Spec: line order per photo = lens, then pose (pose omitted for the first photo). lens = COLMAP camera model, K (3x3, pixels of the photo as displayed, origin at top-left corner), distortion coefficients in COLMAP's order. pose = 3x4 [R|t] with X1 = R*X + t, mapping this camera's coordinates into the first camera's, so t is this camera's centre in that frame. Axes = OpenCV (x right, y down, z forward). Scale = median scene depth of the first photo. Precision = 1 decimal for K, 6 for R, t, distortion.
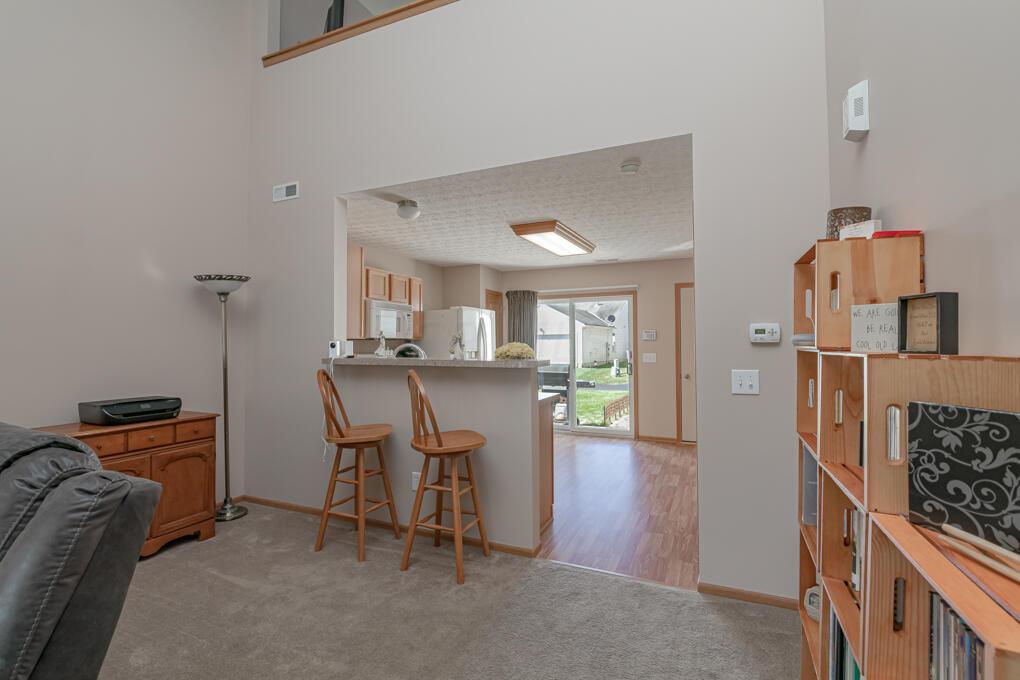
lens RADIAL K [[481.7, 0, 500.6], [0, 481.7, 333.8], [0, 0, 1]] dist [0.011339, -0.001733]
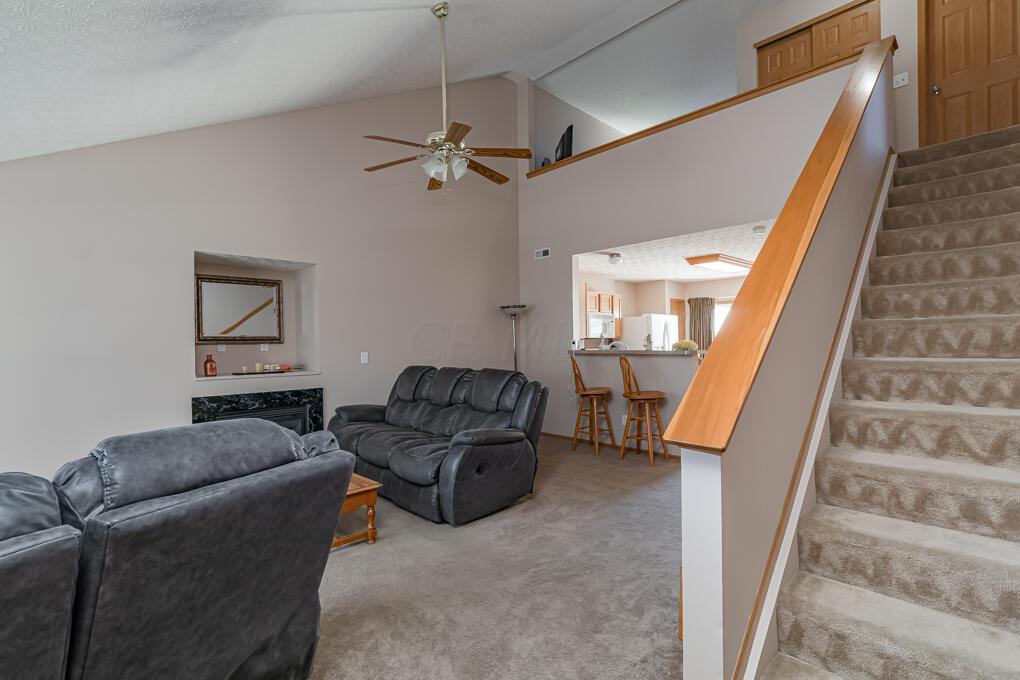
lens RADIAL K [[481.7, 0, 504.7], [0, 481.7, 340.9], [0, 0, 1]] dist [0.011339, -0.001733]
pose [[0.929636, -0.012222, -0.368276, 0.048167], [0.018876, 0.999717, 0.014471, -0.009717], [0.367995, -0.020404, 0.929604, -0.557604]]
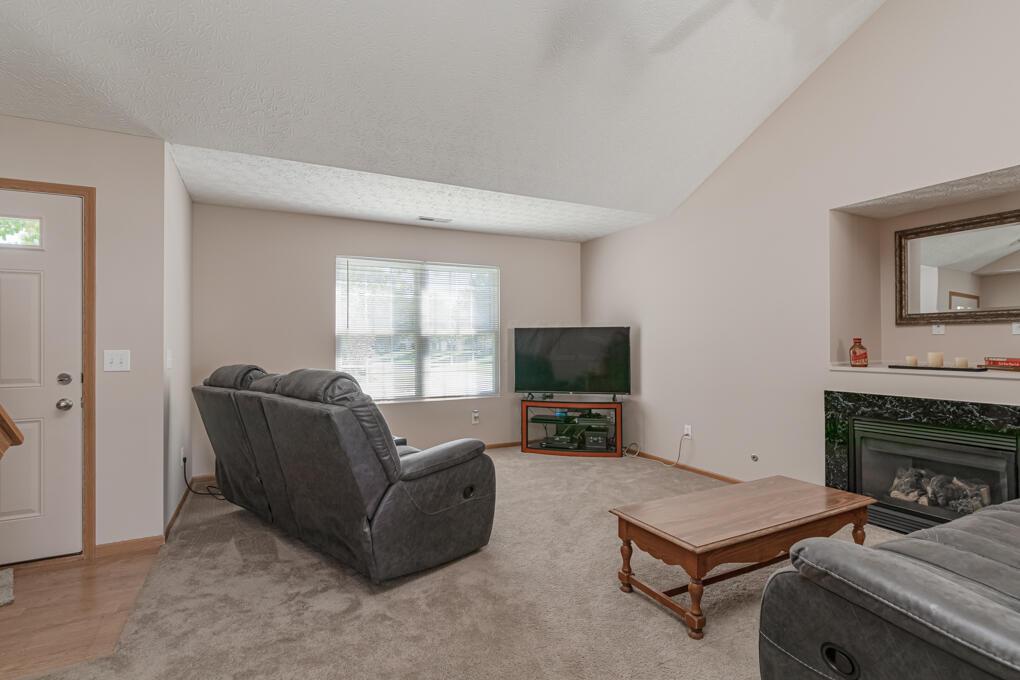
lens RADIAL K [[481.7, 0, 506.3], [0, 481.7, 341.8], [0, 0, 1]] dist [0.011339, -0.001733]
pose [[-0.632117, 0.005117, -0.774856, 0.060304], [0.023947, 0.999630, -0.012935, 0.021272], [0.774503, -0.026731, -0.632006, 0.158391]]
